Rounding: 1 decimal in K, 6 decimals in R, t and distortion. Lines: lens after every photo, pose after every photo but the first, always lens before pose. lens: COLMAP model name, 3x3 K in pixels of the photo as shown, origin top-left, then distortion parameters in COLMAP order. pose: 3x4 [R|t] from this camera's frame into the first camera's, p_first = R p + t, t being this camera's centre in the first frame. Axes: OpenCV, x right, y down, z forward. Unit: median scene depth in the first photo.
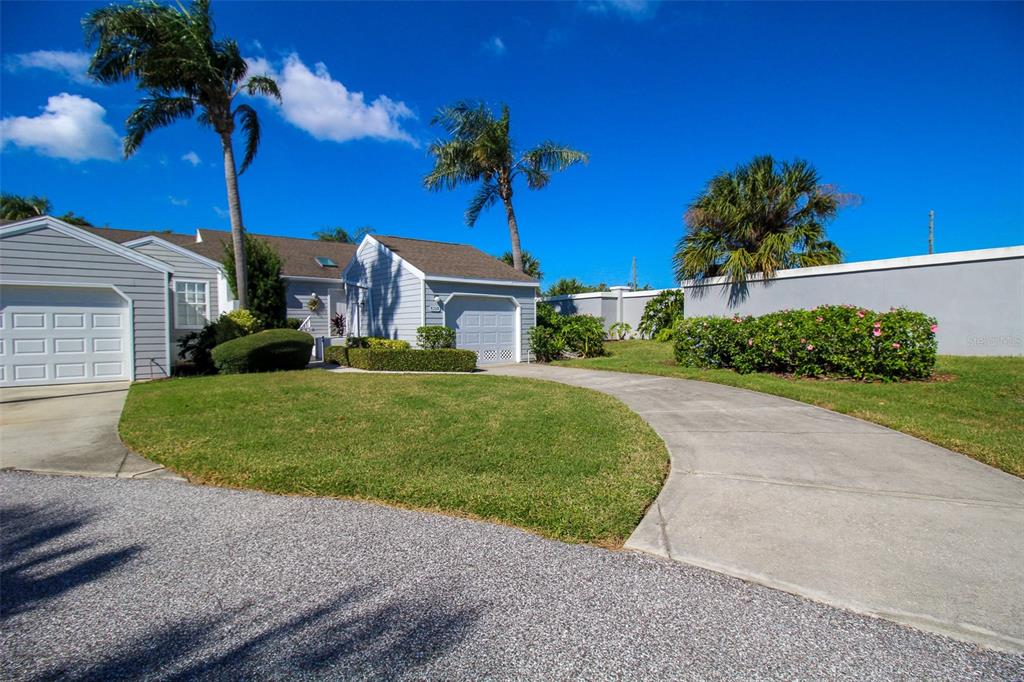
lens RADIAL K [[480.4, 0, 516.7], [0, 480.4, 338.8], [0, 0, 1]] dist [0.000939, -0.012845]
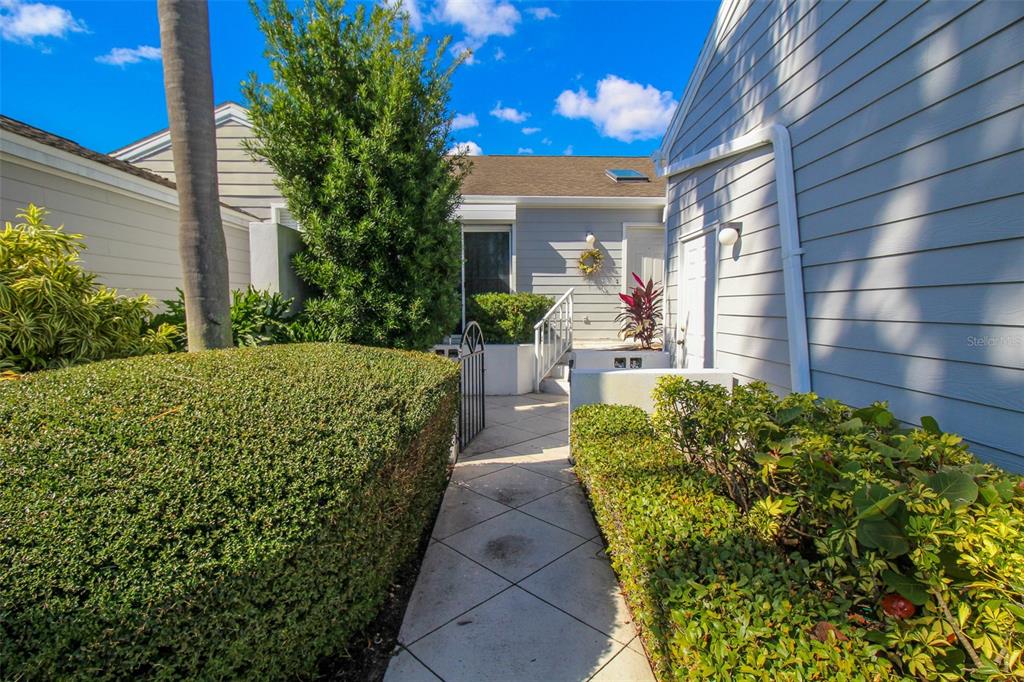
lens RADIAL K [[480.4, 0, 516.7], [0, 480.4, 338.8], [0, 0, 1]] dist [0.000939, -0.012845]
pose [[0.805837, 0.039496, -0.590819, -0.237284], [-0.015663, 0.998846, 0.045408, -0.023446], [0.591931, -0.027338, 0.805525, 0.663714]]
